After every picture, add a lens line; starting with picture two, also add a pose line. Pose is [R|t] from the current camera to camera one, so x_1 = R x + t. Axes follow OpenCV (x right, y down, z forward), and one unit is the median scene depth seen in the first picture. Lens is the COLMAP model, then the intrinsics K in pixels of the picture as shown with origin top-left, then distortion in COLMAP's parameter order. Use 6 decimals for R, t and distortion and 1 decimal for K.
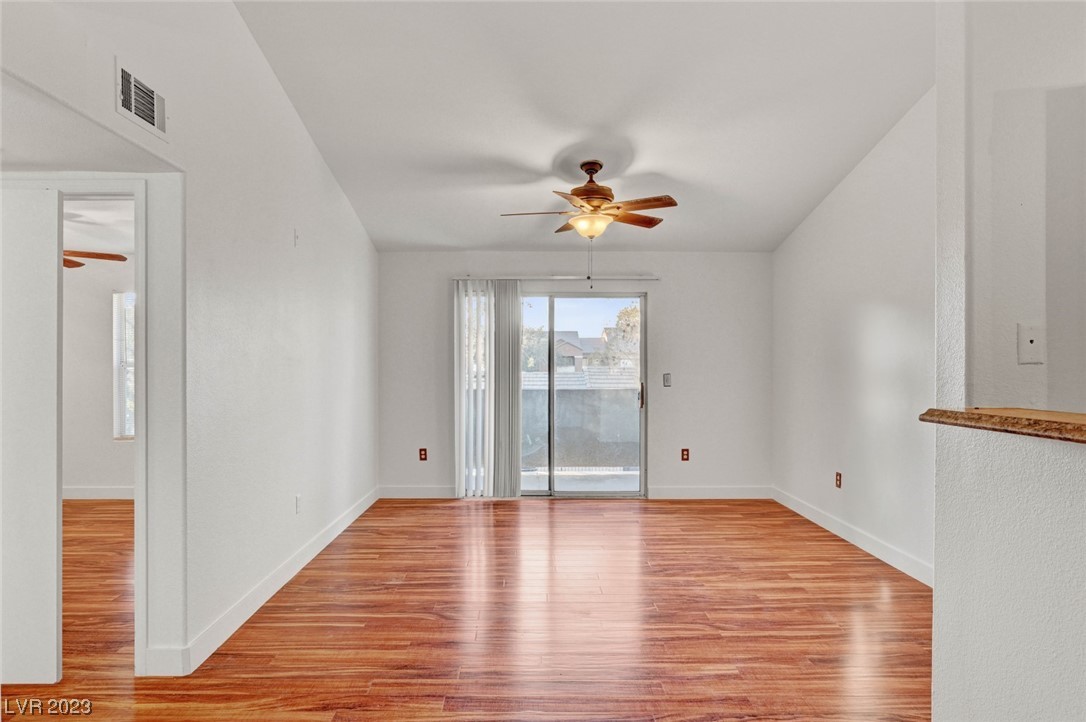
lens RADIAL K [[688.8, 0, 525.5], [0, 688.8, 366.9], [0, 0, 1]] dist [-0.001875, 0.000972]
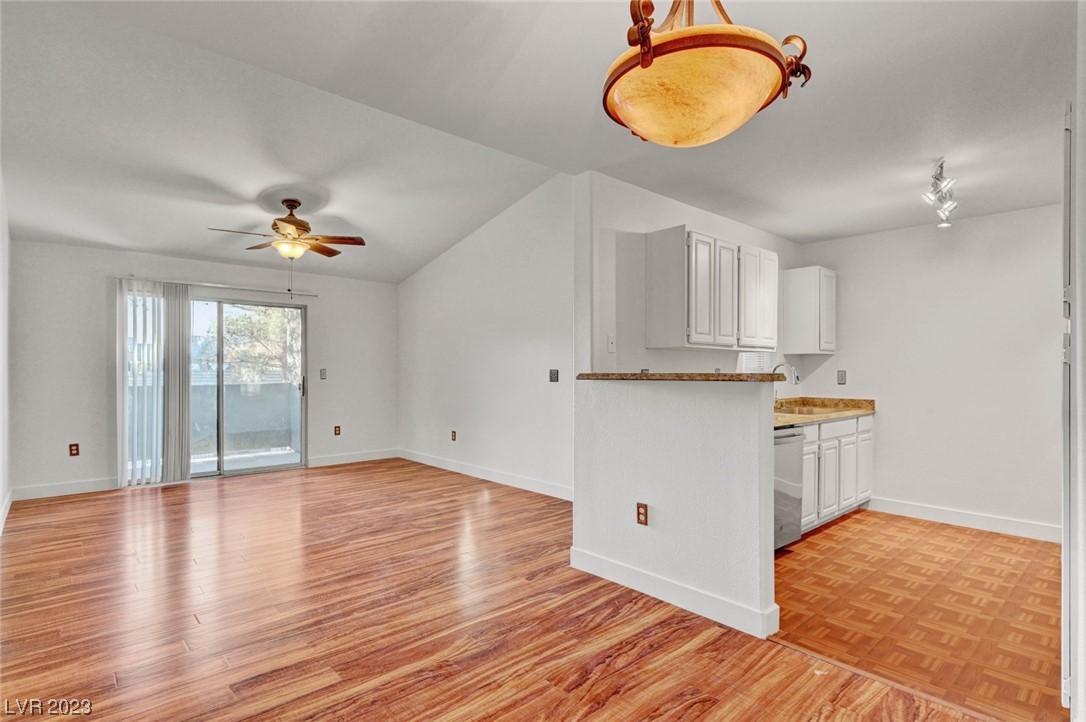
lens RADIAL K [[543.9, 0, 548.8], [0, 543.9, 371.0], [0, 0, 1]] dist [-0.000472, -0.000426]
pose [[0.738791, -0.000335, 0.673934, -0.232332], [0.002270, 0.999995, -0.001992, 0.021920], [-0.673931, 0.003002, 0.738788, -0.060217]]
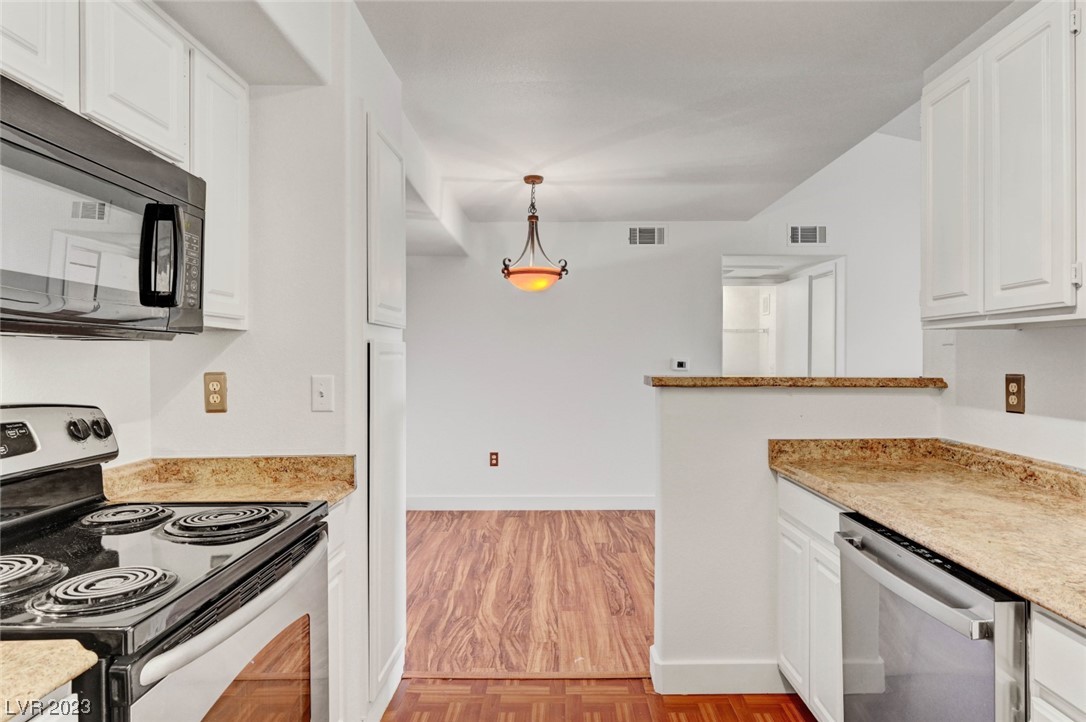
lens RADIAL K [[610.8, 0, 543.0], [0, 610.8, 361.0], [0, 0, 1]] dist [-0.005017, 0.000549]
pose [[-0.015349, 0.003238, -0.999877, 0.744188], [-0.003840, 0.999987, 0.003297, 0.010116], [0.999875, 0.003890, -0.015336, 0.093239]]
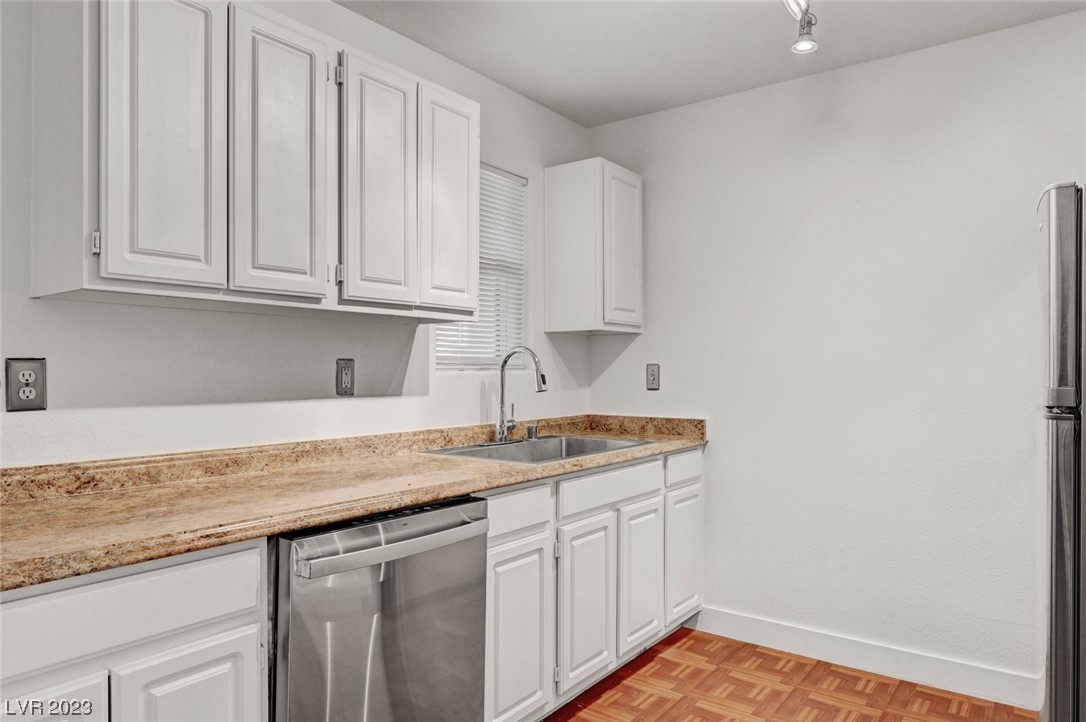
lens RADIAL K [[691.9, 0, 542.9], [0, 691.9, 366.4], [0, 0, 1]] dist [-0.007240, -0.002534]
pose [[0.592685, 0.001406, 0.805433, 0.235227], [0.007101, 0.999950, -0.006971, 0.026673], [-0.805403, 0.009851, 0.592645, 0.003690]]
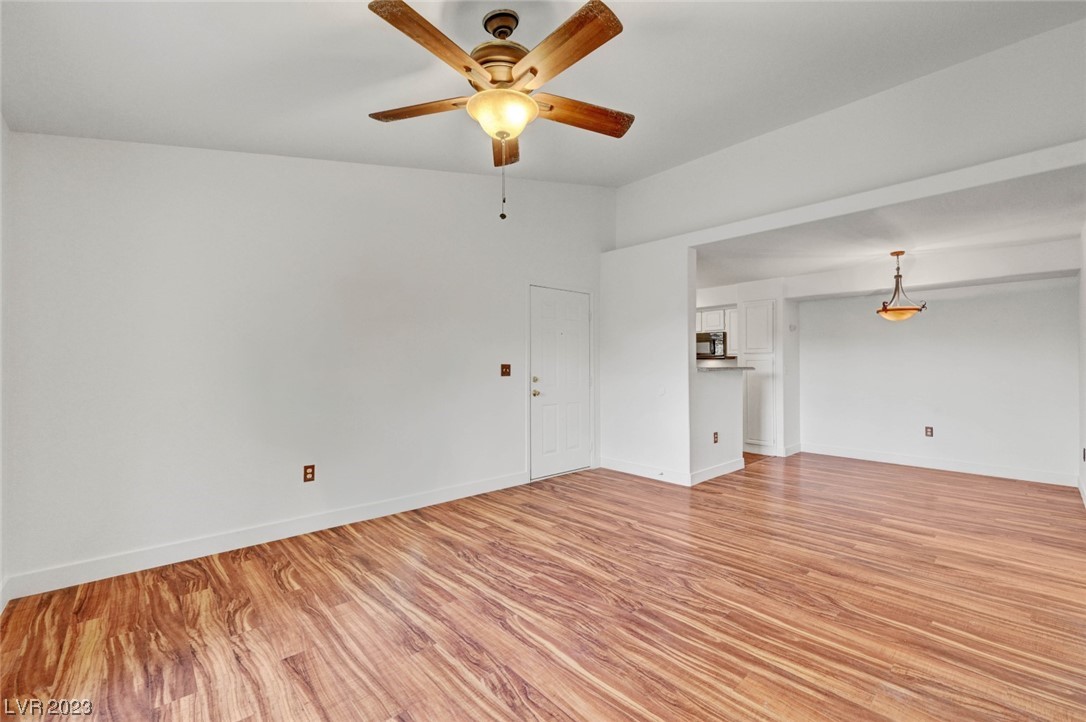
lens RADIAL K [[450.2, 0, 546.3], [0, 450.2, 361.4], [0, 0, 1]] dist [-0.001161, 0.000239]
pose [[-0.676030, 0.005292, 0.736855, -0.232068], [0.000353, 0.999976, -0.006858, 0.017086], [-0.736874, -0.004377, -0.676016, 1.260122]]
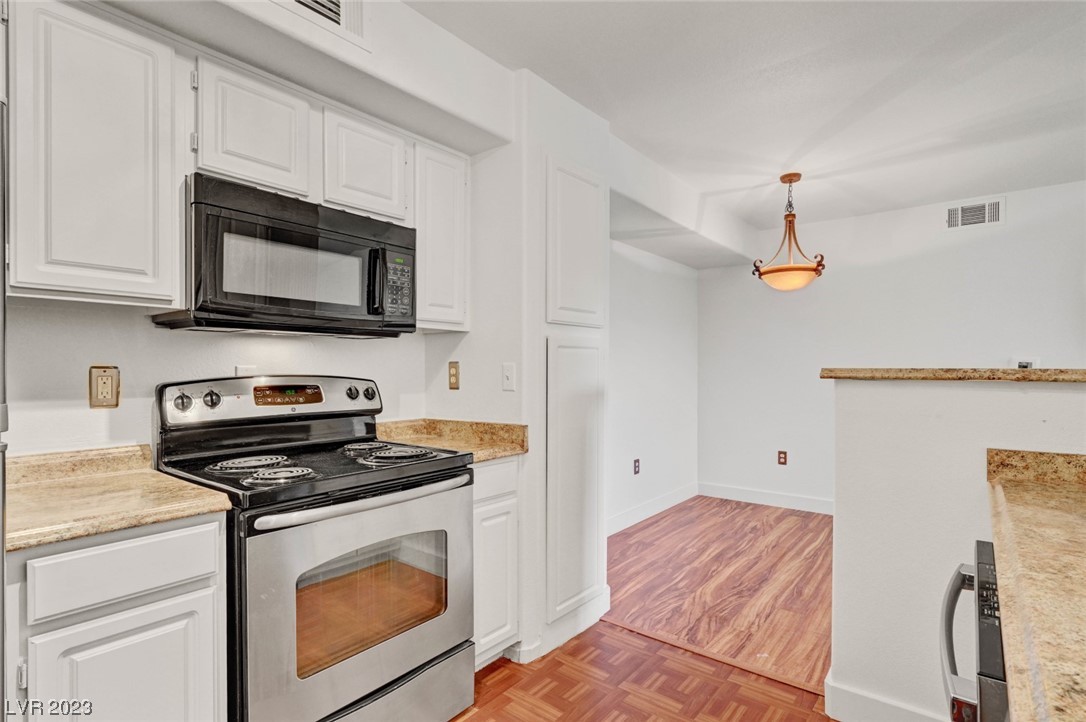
lens RADIAL K [[528.2, 0, 547.9], [0, 528.2, 372.2], [0, 0, 1]] dist [-0.003919, -0.000311]
pose [[-0.624069, 0.004607, -0.781356, 0.684400], [-0.005715, 0.999929, 0.010459, 0.023670], [0.781348, 0.010992, -0.623998, 0.249501]]
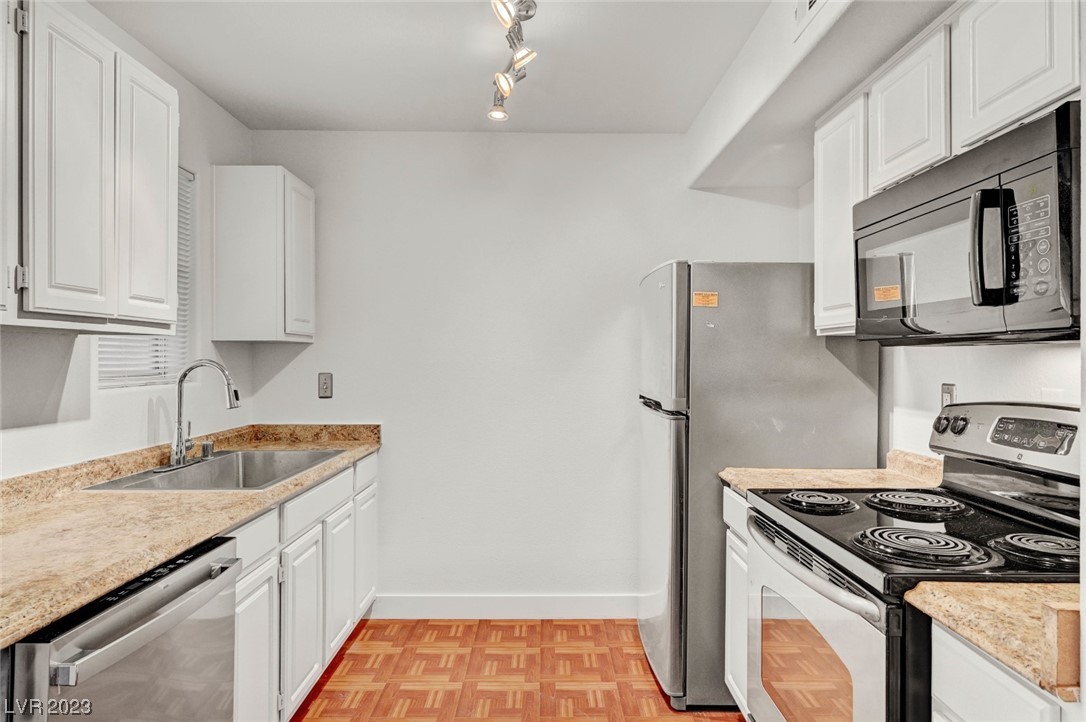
lens RADIAL K [[626.4, 0, 549.1], [0, 626.4, 360.1], [0, 0, 1]] dist [-0.003443, -0.001152]
pose [[-0.015429, -0.001831, 0.999879, 0.205000], [0.005580, 0.999983, 0.001917, 0.007470], [-0.999865, 0.005609, -0.015419, 0.099826]]
